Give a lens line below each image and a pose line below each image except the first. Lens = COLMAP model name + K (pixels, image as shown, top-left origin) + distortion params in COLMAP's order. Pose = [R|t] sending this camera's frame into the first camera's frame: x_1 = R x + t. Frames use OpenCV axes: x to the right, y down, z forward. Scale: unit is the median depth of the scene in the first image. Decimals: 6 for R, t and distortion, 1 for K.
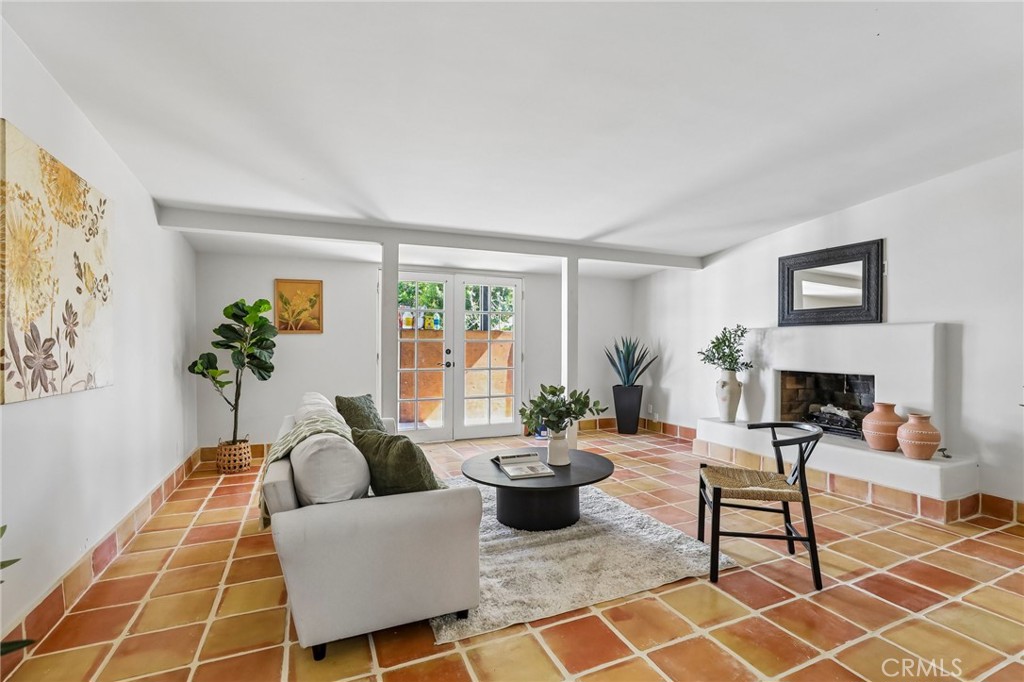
lens RADIAL K [[476.6, 0, 510.0], [0, 476.6, 346.8], [0, 0, 1]] dist [-0.040023, 0.010539]
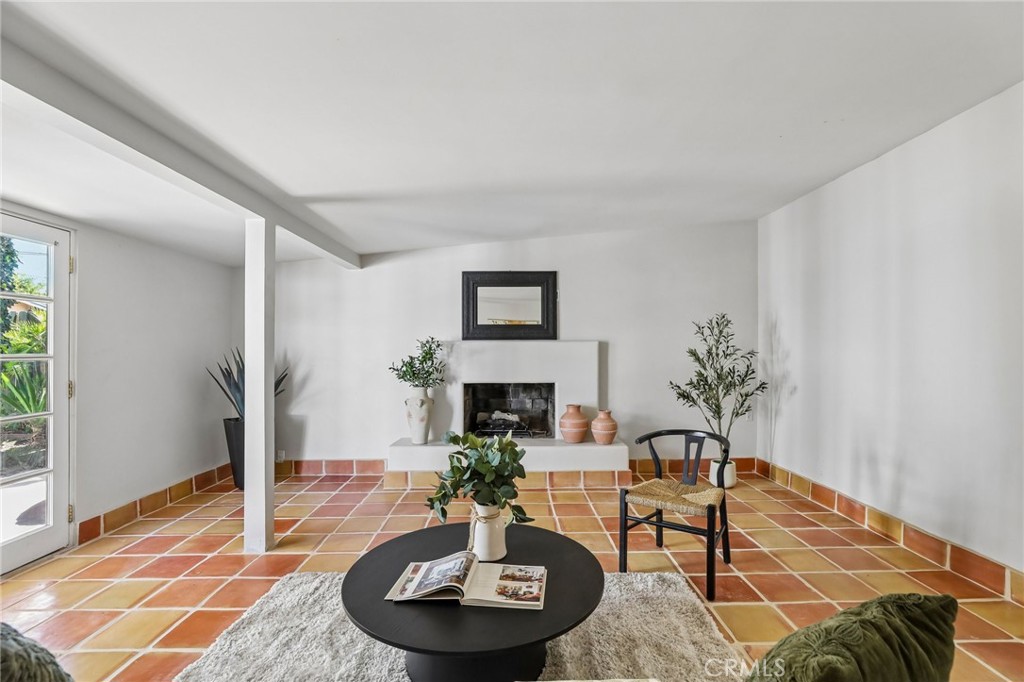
lens RADIAL K [[476.6, 0, 519.9], [0, 476.6, 353.8], [0, 0, 1]] dist [-0.040023, 0.010539]
pose [[0.374513, -0.010872, 0.927158, -0.342667], [0.008411, 0.999930, 0.008328, -0.021967], [-0.927184, 0.004679, 0.374578, 0.526178]]
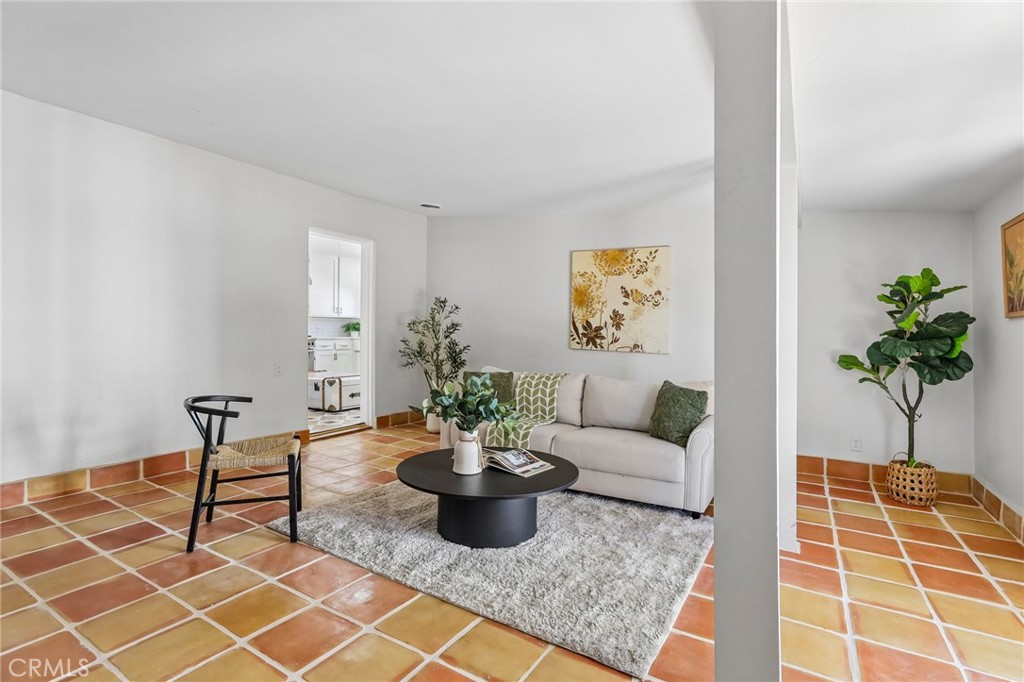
lens RADIAL K [[476.6, 0, 517.6], [0, 476.6, 334.8], [0, 0, 1]] dist [-0.040023, 0.010539]
pose [[-0.804074, -0.007256, -0.594484, 0.378638], [-0.021026, 0.999647, 0.016238, -0.002383], [0.594157, 0.025557, -0.803943, 1.239563]]
